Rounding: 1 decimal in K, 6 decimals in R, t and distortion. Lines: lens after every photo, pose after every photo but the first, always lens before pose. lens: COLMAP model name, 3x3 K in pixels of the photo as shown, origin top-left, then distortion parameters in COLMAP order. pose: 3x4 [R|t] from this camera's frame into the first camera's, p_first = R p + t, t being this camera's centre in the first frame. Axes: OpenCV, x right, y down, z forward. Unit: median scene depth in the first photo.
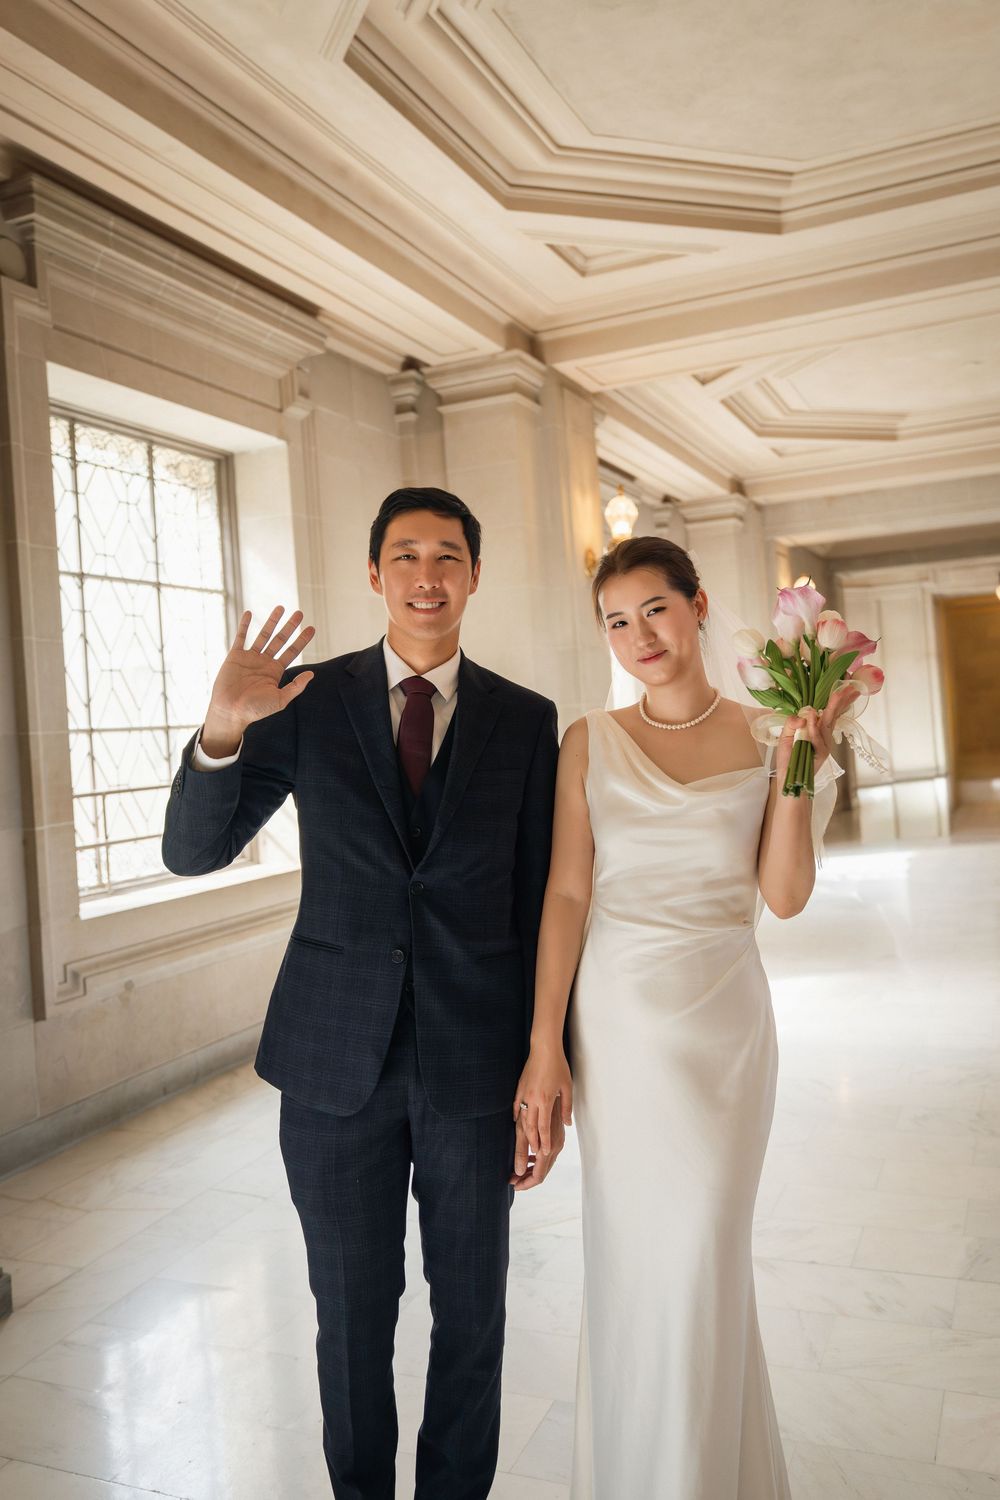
lens RADIAL K [[1294.6, 0, 500.0], [0, 1294.6, 750.0], [0, 0, 1]] dist [-0.003361, -0.008994]
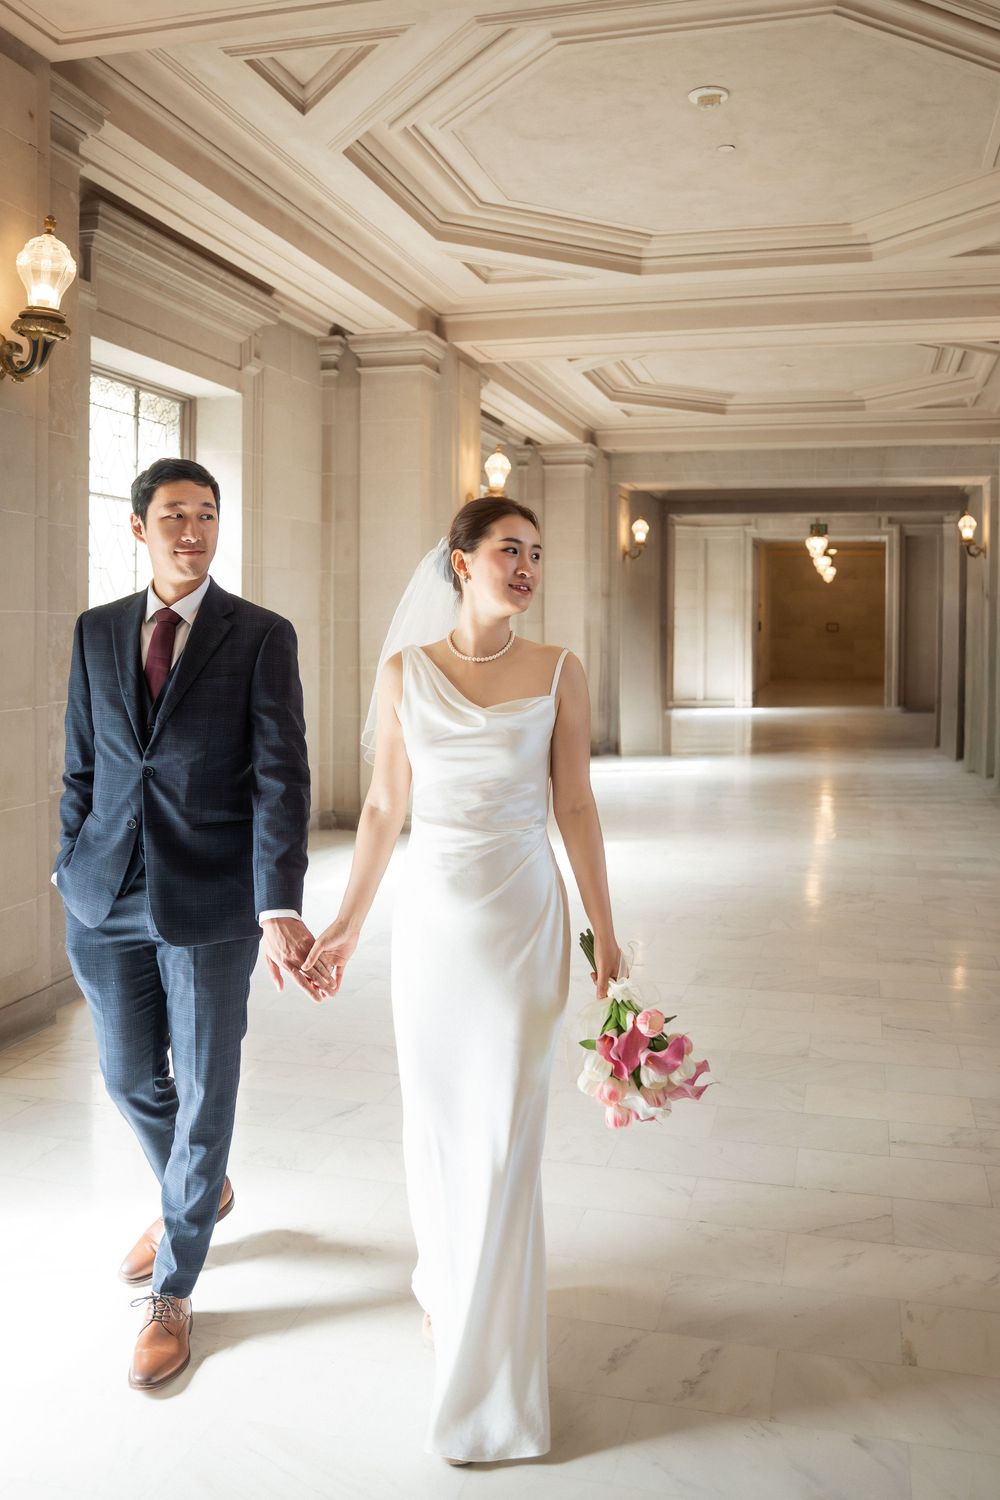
lens RADIAL K [[1288.3, 0, 500.0], [0, 1288.3, 750.0], [0, 0, 1]] dist [-0.005900, -0.000373]
pose [[0.989185, 0.061229, 0.133281, -0.057285], [-0.070843, 0.995124, 0.068627, 0.001146], [-0.128429, -0.077327, 0.988699, -0.261036]]
